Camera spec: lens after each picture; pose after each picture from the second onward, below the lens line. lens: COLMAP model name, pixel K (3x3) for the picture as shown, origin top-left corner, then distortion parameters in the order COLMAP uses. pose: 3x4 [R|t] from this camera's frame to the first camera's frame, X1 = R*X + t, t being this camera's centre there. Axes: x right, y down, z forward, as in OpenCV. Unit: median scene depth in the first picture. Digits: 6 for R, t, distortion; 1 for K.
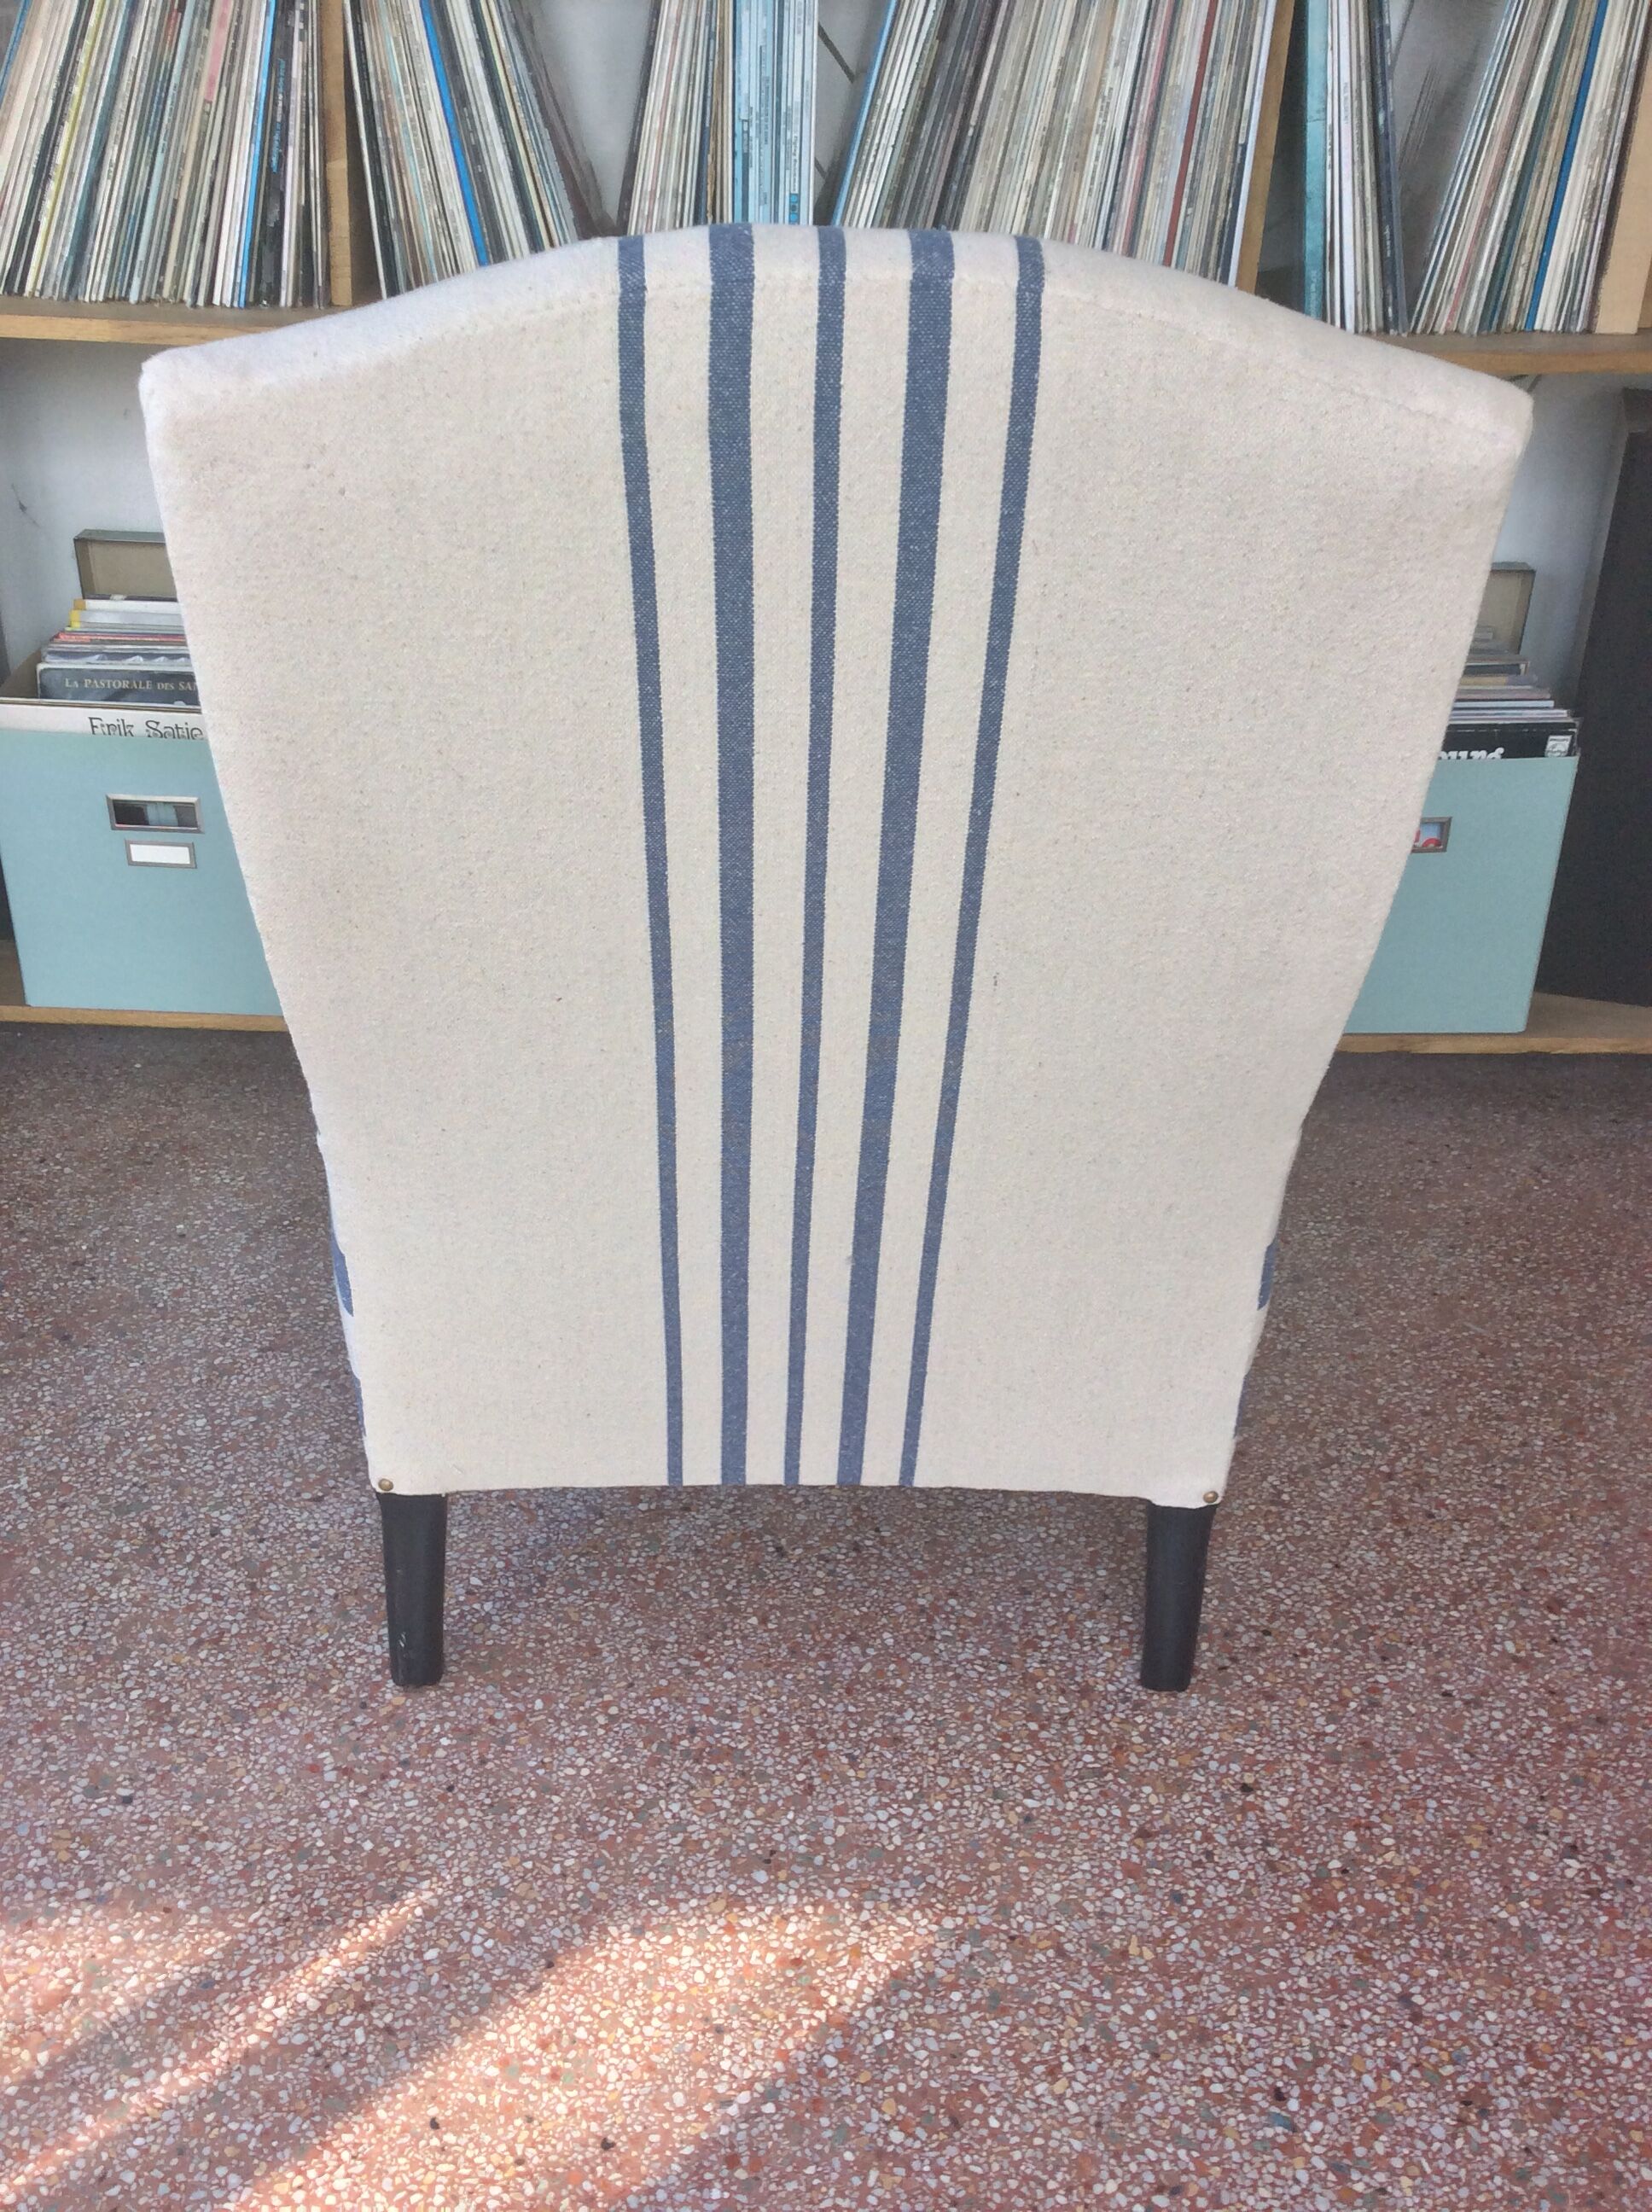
lens RADIAL K [[2112.8, 0, 814.7], [0, 2112.8, 1155.4], [0, 0, 1]] dist [0.001110, 0.000000]
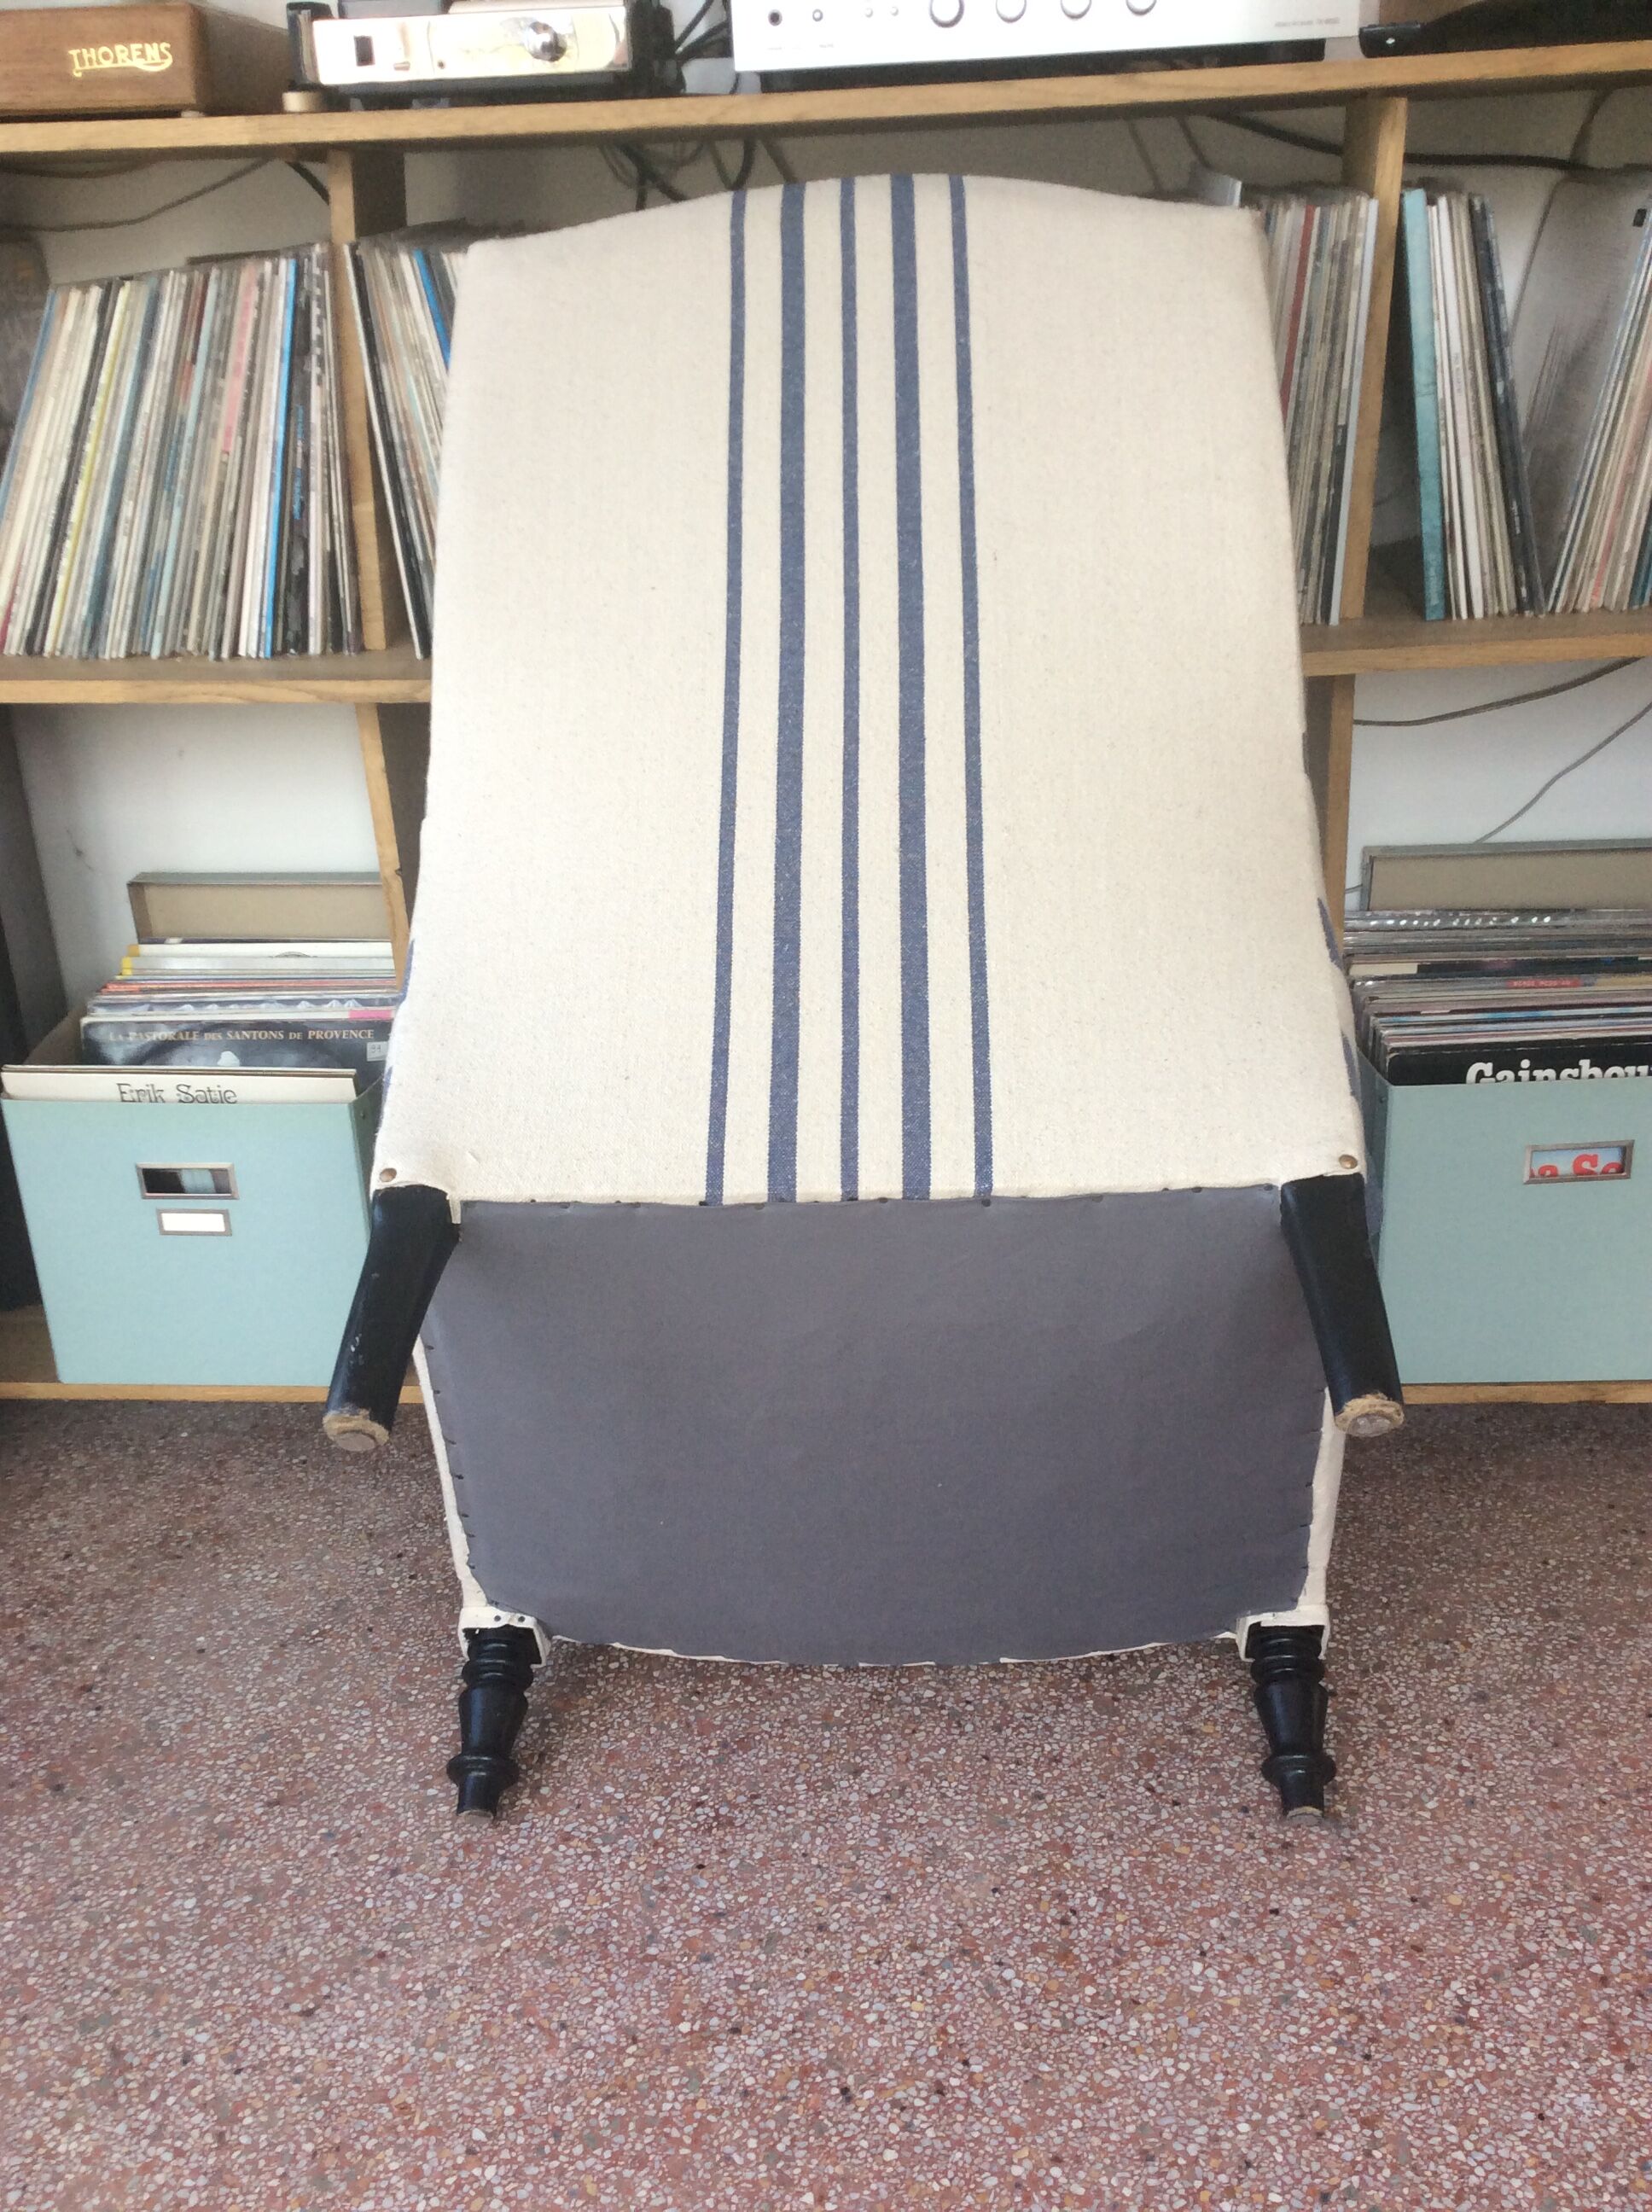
lens RADIAL K [[2112.8, 0, 783.0], [0, 2112.8, 1117.9], [0, 0, 1]] dist [0.001110, 0.000000]
pose [[0.994382, -0.029563, -0.101637, 0.055937], [0.017377, 0.992772, -0.118750, -0.096490], [0.104413, 0.116316, 0.987709, 0.139979]]
